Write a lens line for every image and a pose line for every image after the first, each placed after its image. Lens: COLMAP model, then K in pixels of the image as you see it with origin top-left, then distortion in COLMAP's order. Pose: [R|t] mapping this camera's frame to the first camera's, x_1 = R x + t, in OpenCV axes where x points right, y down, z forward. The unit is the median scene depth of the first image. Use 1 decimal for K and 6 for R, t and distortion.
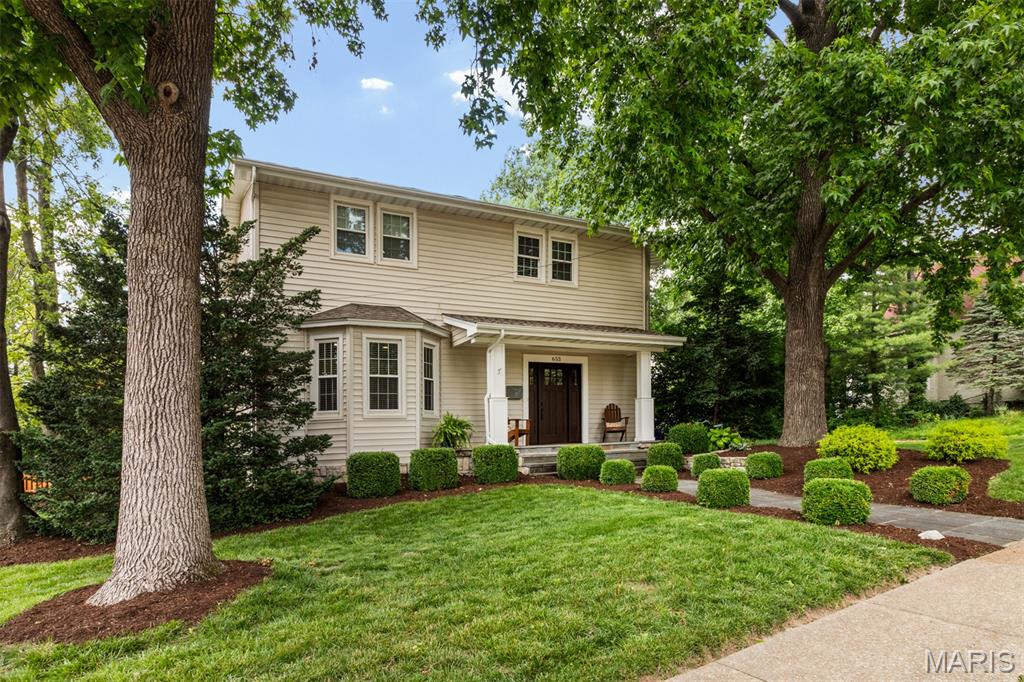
lens RADIAL K [[520.4, 0, 471.0], [0, 520.4, 419.8], [0, 0, 1]] dist [0.000498, 0.004029]
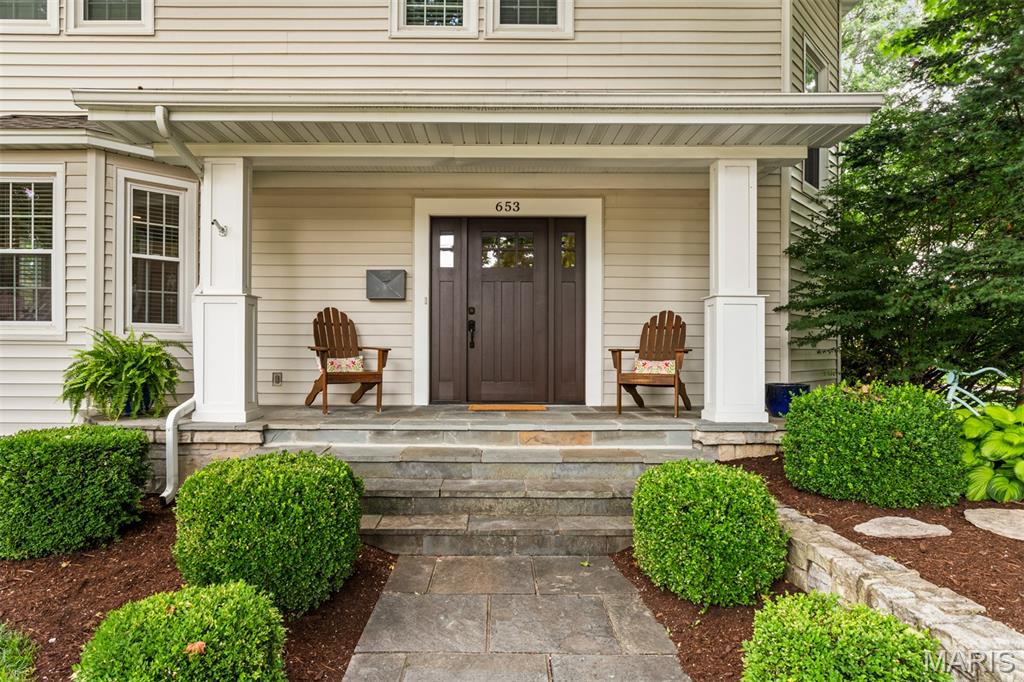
lens RADIAL K [[654.4, 0, 515.6], [0, 654.4, 333.6], [0, 0, 1]] dist [0.020615, 0.003361]
pose [[0.913659, 0.009357, -0.406373, 0.457254], [-0.013138, 0.999892, -0.006515, -0.010530], [0.406269, 0.011291, 0.913684, 0.589280]]
